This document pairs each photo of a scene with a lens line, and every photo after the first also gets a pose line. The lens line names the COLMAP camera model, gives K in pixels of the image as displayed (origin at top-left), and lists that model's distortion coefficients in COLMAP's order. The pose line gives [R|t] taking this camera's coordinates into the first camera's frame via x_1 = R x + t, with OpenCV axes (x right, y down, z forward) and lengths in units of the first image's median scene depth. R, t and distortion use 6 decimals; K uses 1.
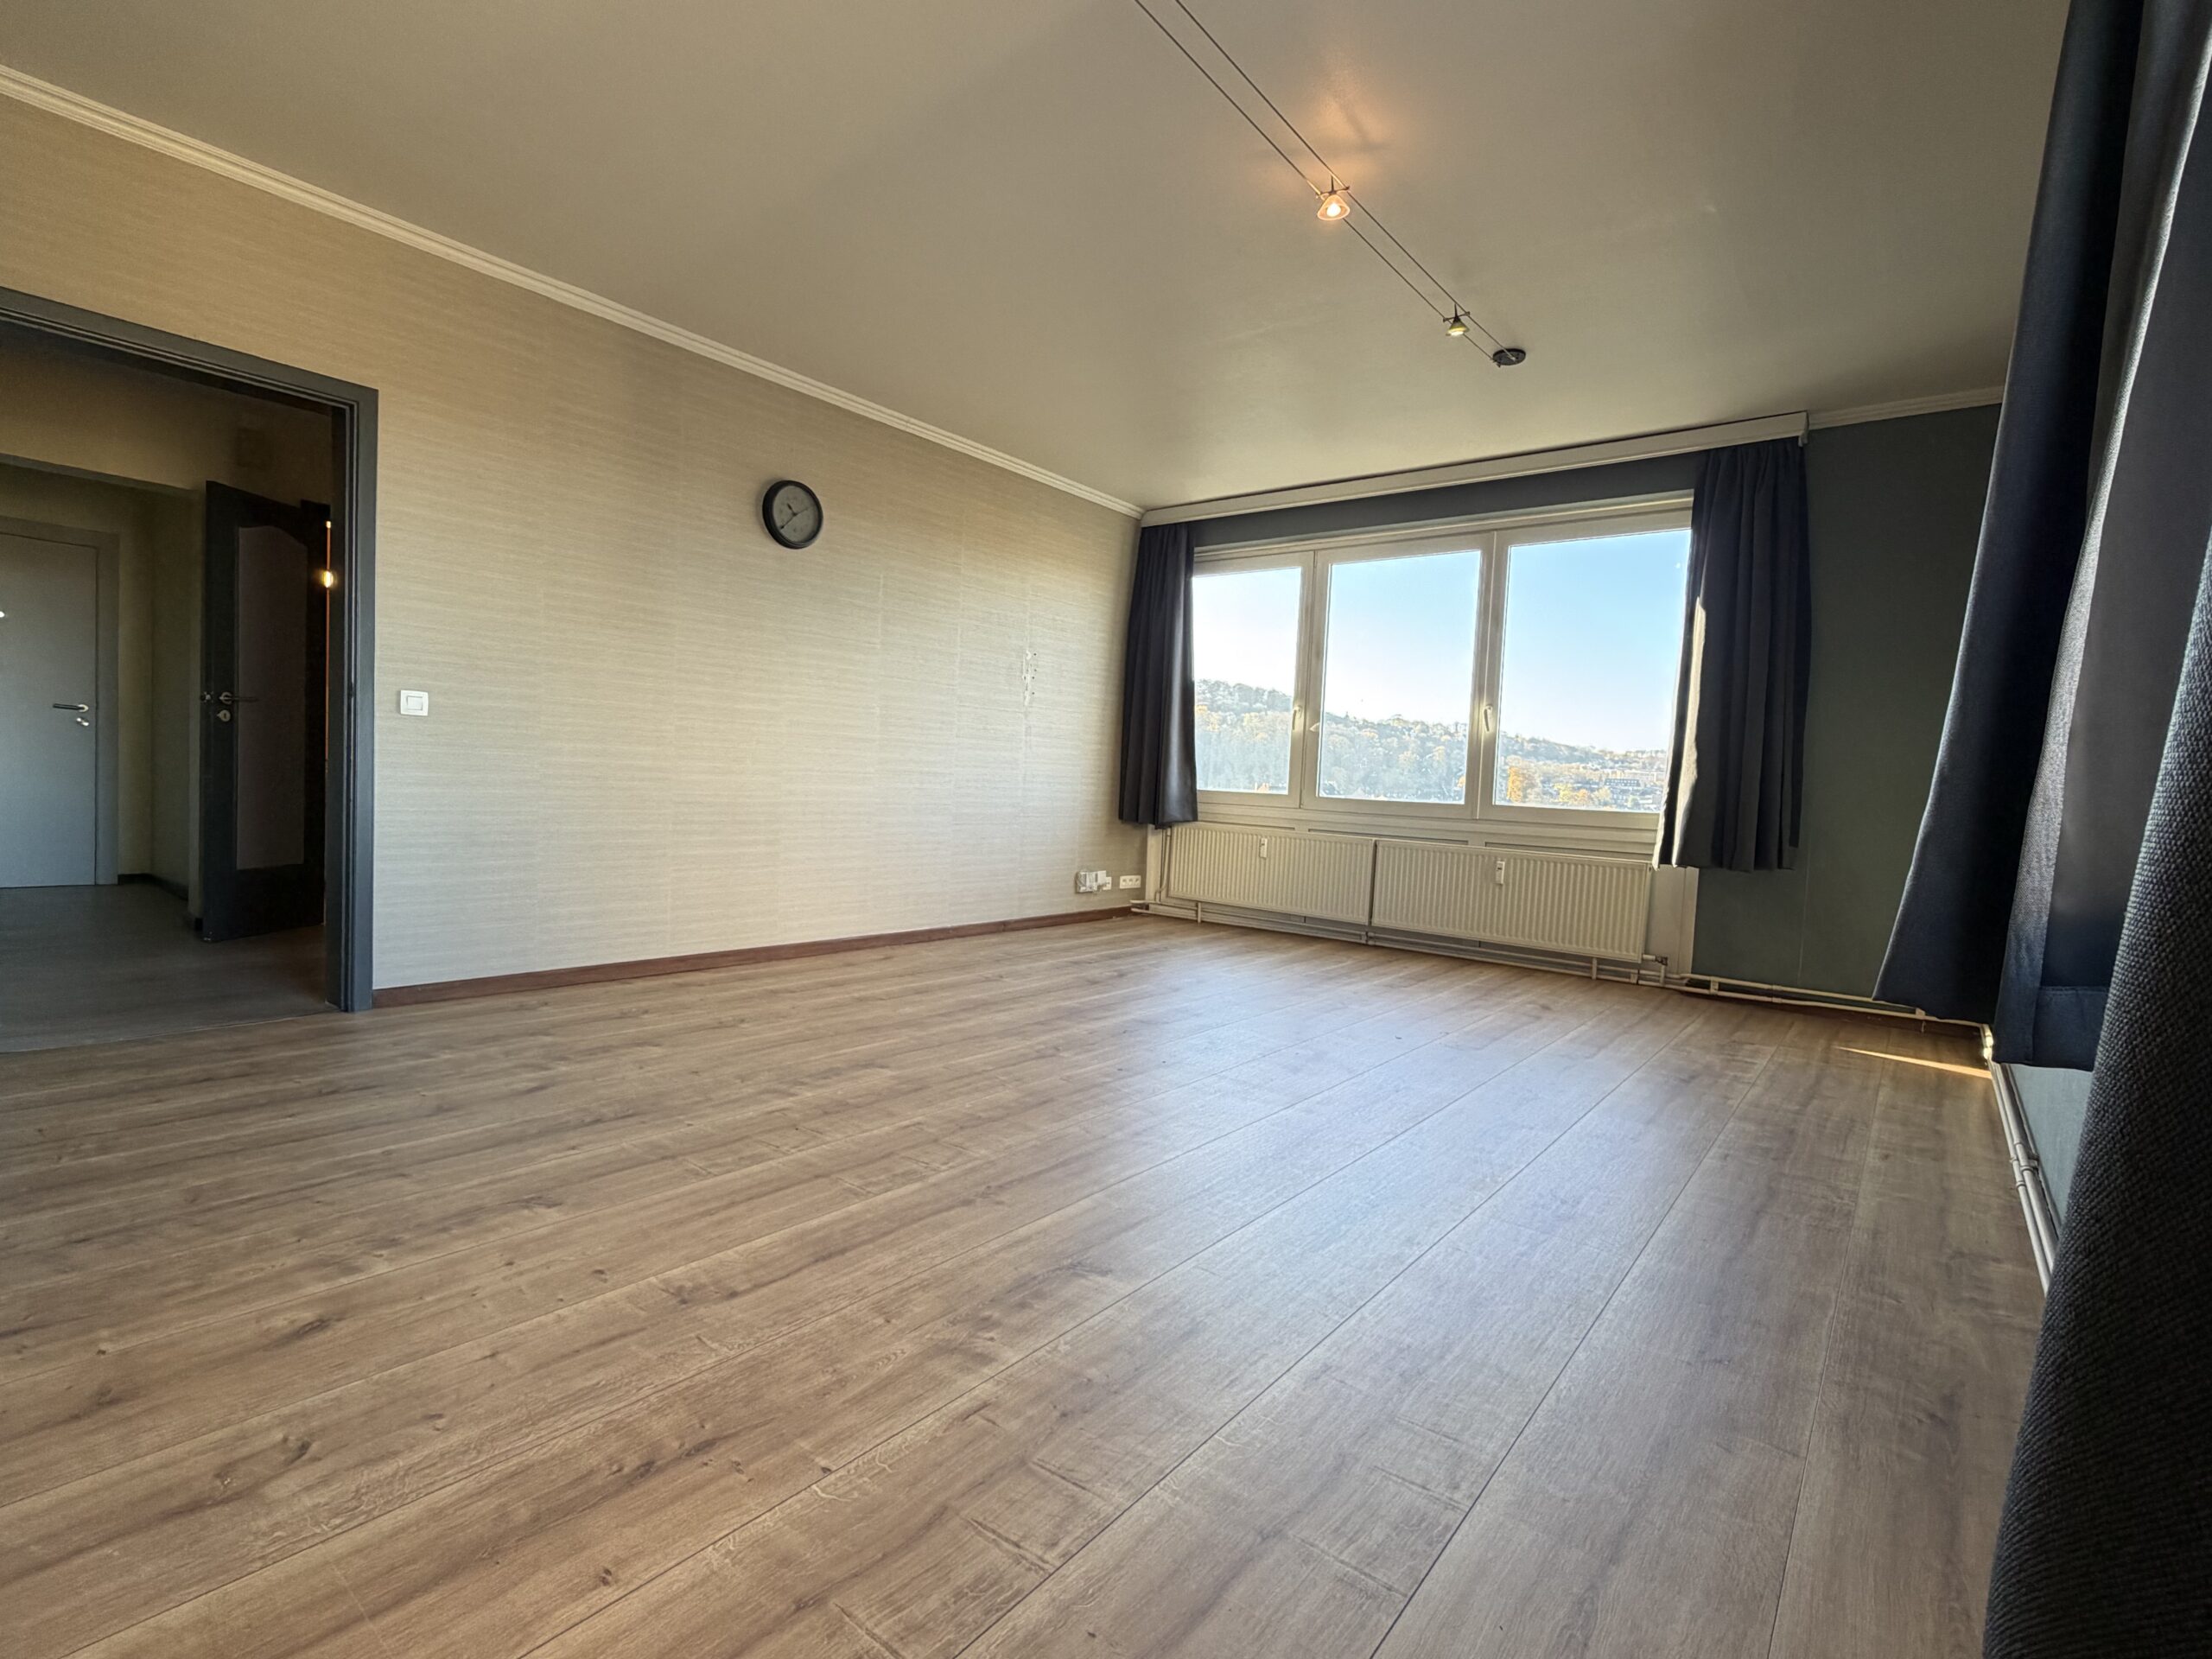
lens RADIAL K [[1039.0, 0, 1106.0], [0, 1039.0, 829.5], [0, 0, 1]] dist [-0.004356, -0.001246]
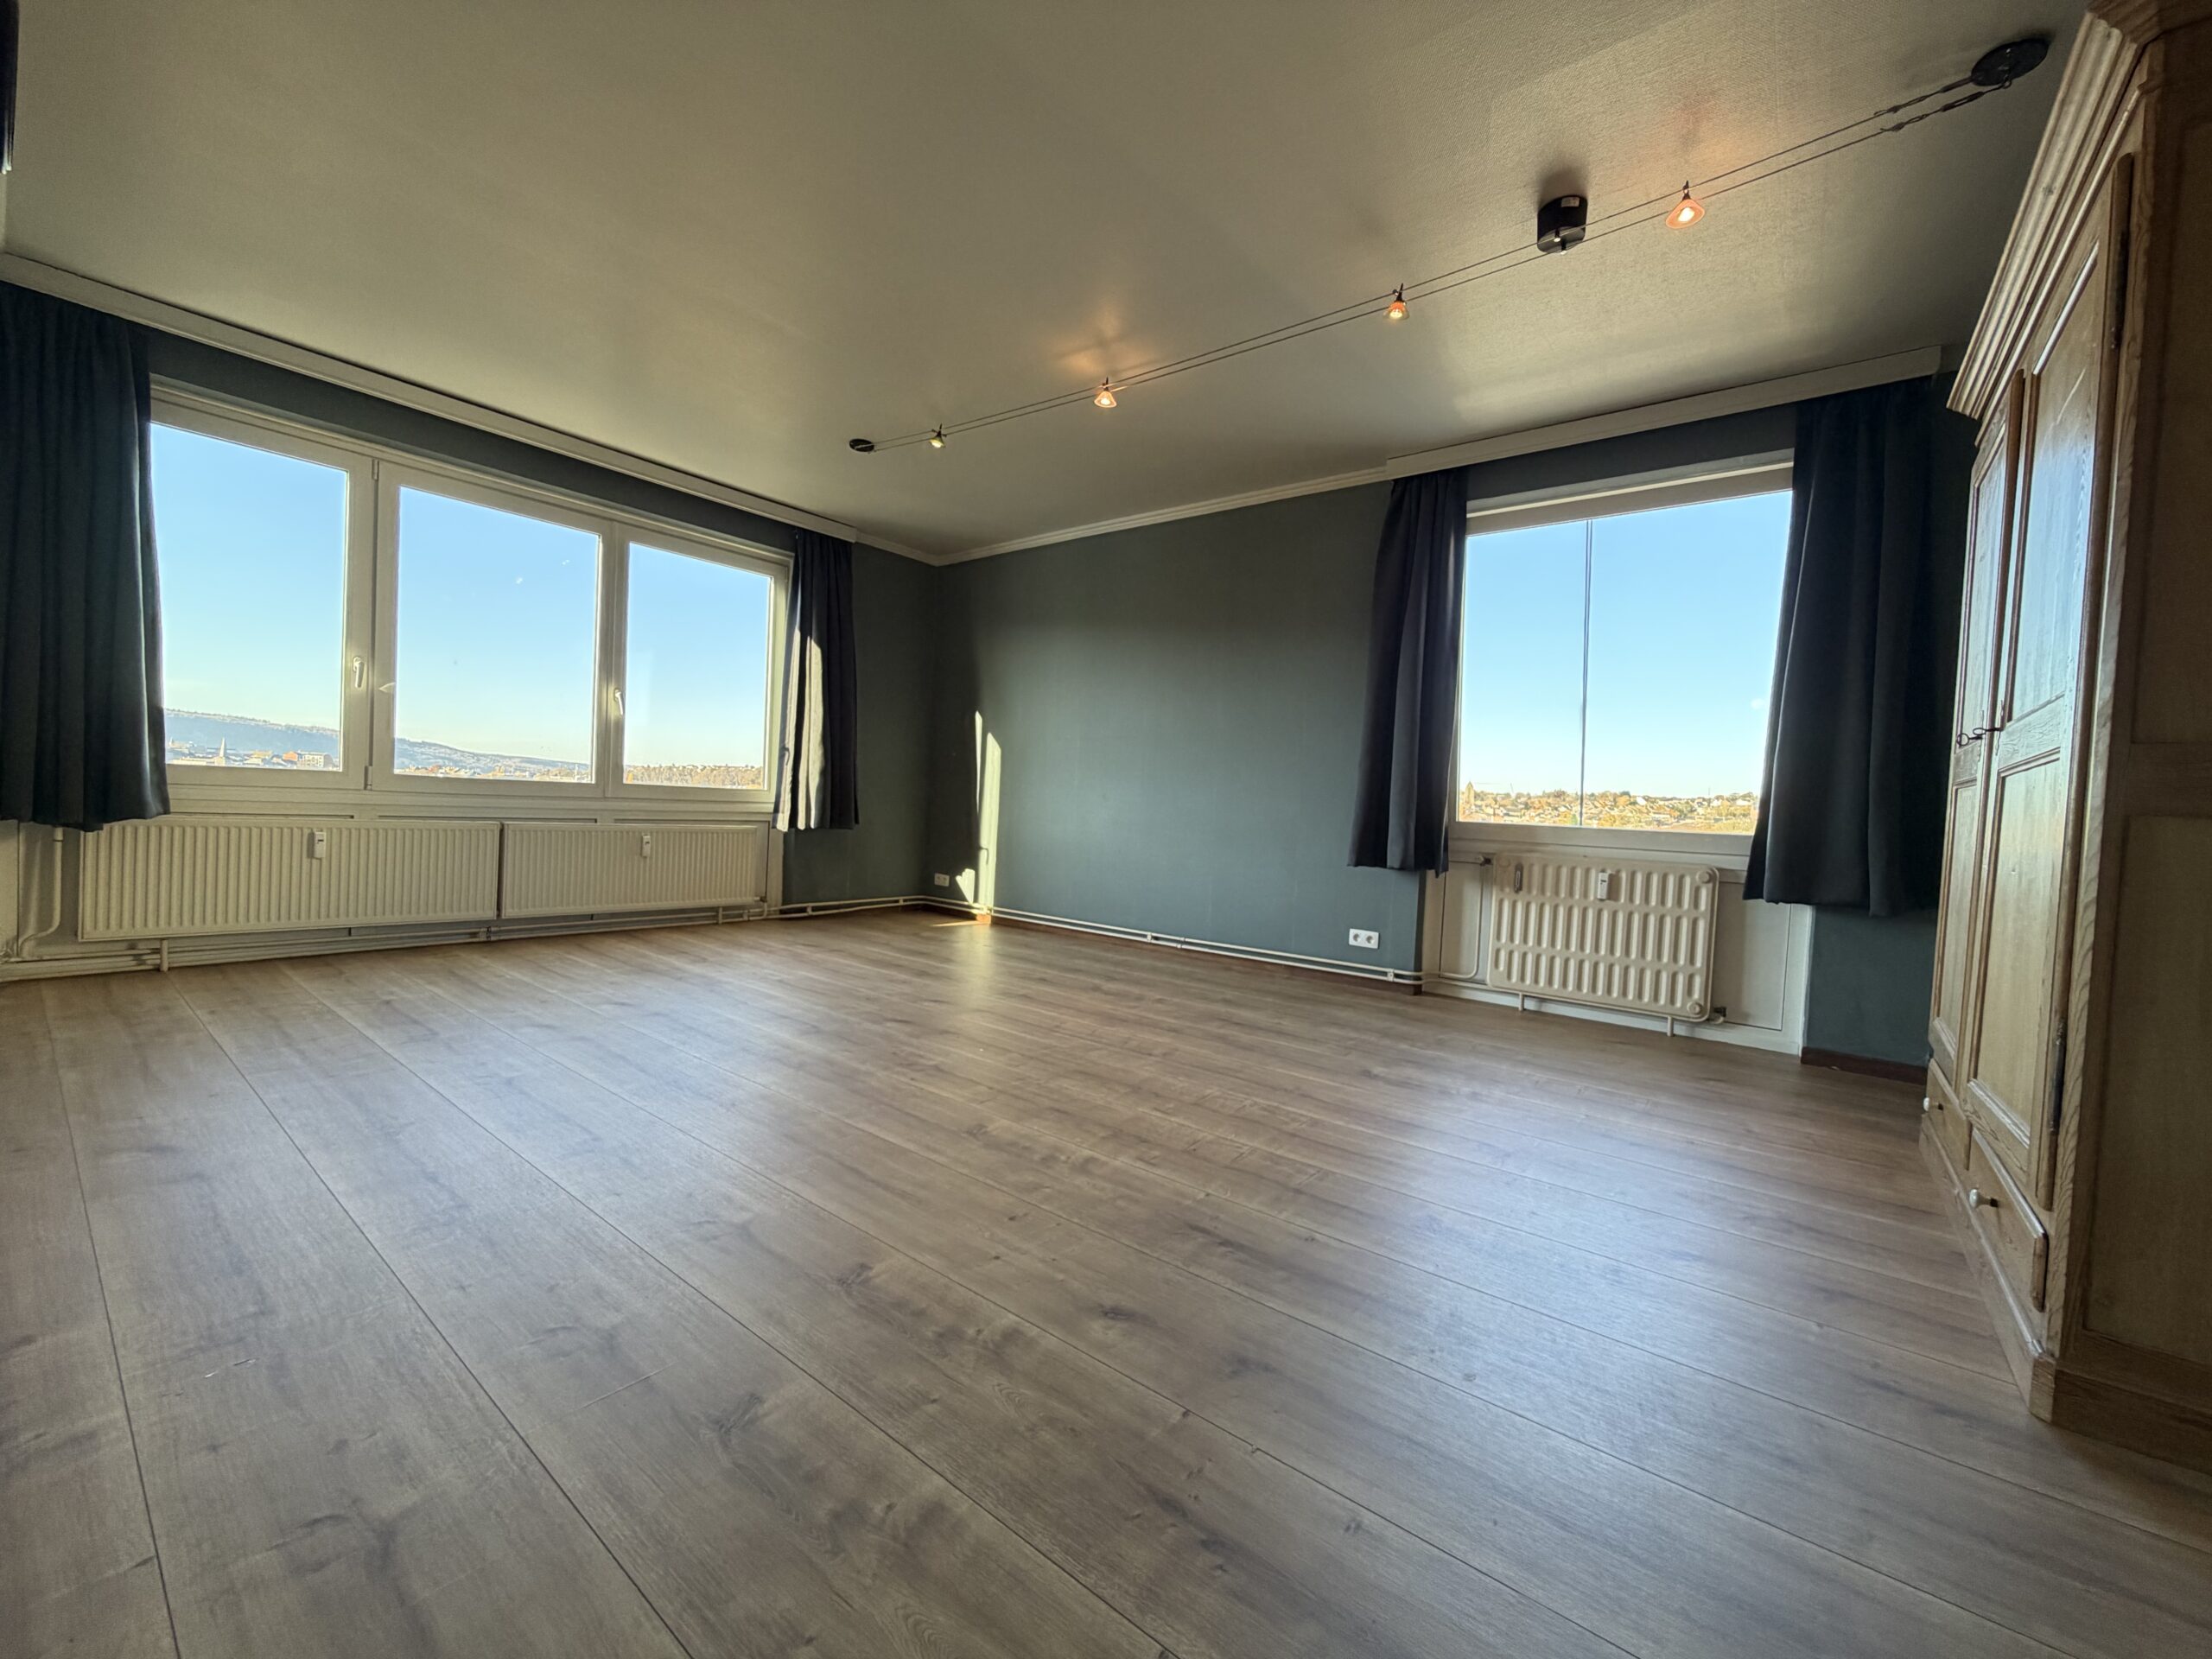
lens RADIAL K [[883.6, 0, 1106.0], [0, 883.6, 829.5], [0, 0, 1]] dist [0.001482, 0.000156]
pose [[0.000613, -0.079485, 0.996836, -0.976325], [0.000125, 0.996836, 0.079485, -0.089178], [-1.000000, 0.000075, 0.000621, 0.911521]]
